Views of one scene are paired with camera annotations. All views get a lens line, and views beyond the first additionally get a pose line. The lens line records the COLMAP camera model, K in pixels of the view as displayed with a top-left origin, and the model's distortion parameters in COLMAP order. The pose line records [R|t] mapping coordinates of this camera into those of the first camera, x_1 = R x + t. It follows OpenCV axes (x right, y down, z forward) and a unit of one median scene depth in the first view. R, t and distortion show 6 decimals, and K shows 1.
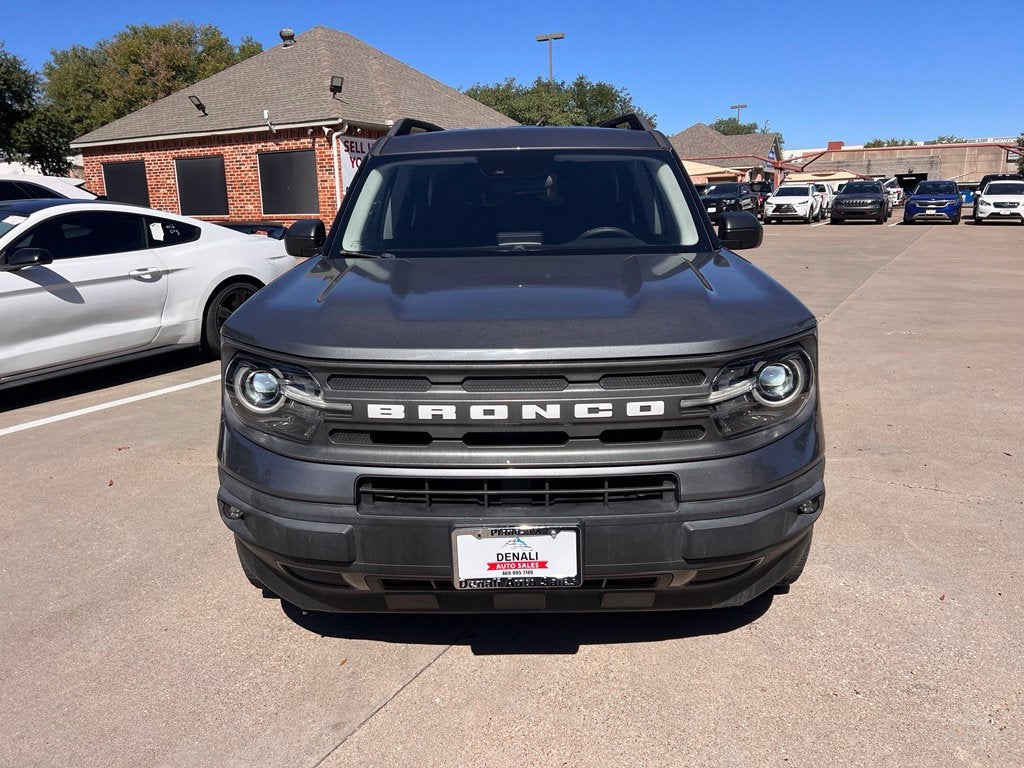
lens RADIAL K [[773.5, 0, 511.4], [0, 773.5, 383.5], [0, 0, 1]] dist [0.050878, -0.055799]
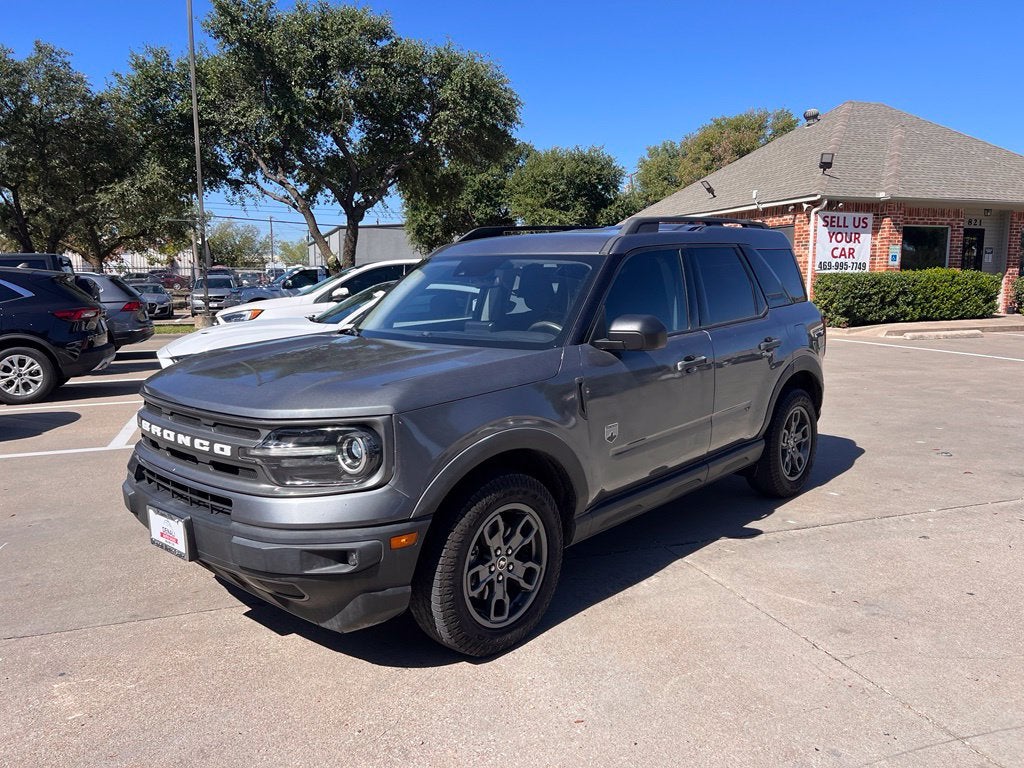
lens RADIAL K [[773.5, 0, 517.6], [0, 773.5, 386.4], [0, 0, 1]] dist [0.050878, -0.055799]
pose [[0.749330, 0.111368, -0.652765, 0.168076], [-0.163279, 0.986394, -0.019145, -0.016100], [0.641751, 0.120929, 0.757319, 0.026837]]
